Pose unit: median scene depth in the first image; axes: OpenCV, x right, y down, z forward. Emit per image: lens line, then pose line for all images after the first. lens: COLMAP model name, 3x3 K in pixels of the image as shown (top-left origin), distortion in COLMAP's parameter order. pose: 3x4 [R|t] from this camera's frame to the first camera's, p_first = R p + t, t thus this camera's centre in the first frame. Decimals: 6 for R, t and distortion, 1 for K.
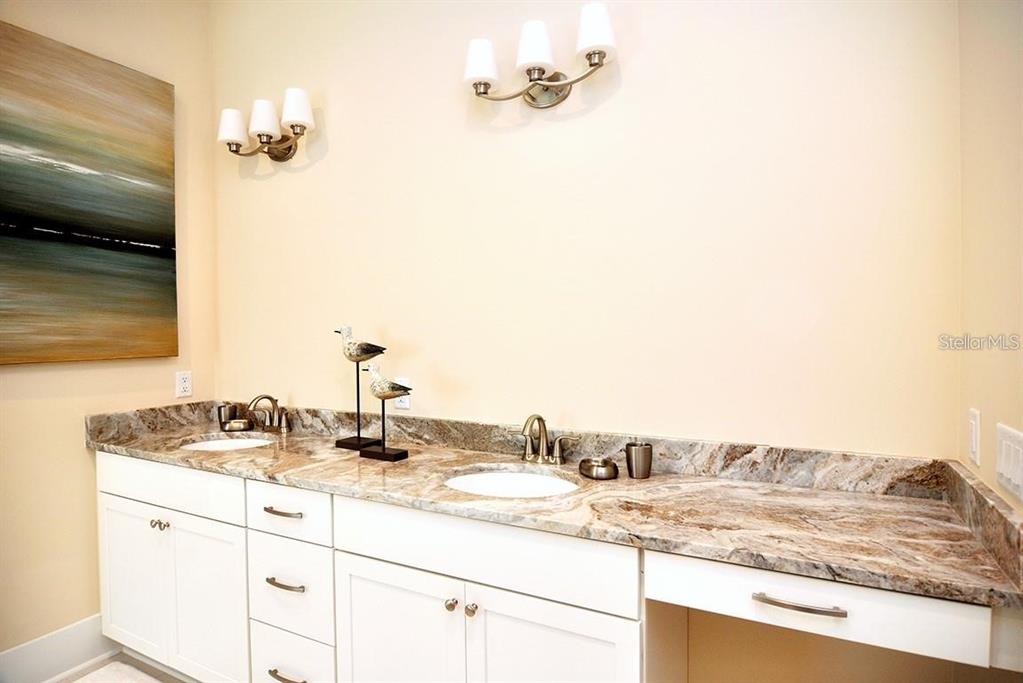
lens RADIAL K [[559.7, 0, 511.5], [0, 559.7, 341.5], [0, 0, 1]] dist [-0.016831, -0.001291]
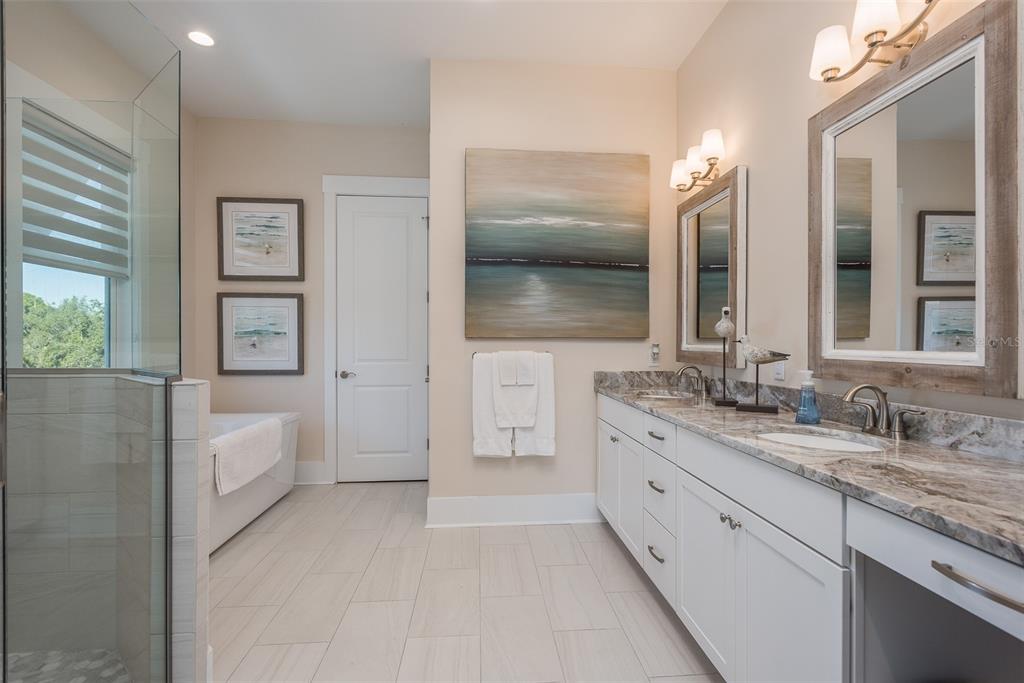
lens RADIAL K [[500.8, 0, 519.9], [0, 500.8, 344.1], [0, 0, 1]] dist [-0.000447, 0.000079]
pose [[0.530562, 0.009137, -0.847597, 0.448921], [-0.028144, 0.999580, -0.006842, 0.080350], [0.847179, 0.027485, 0.530596, 0.010330]]
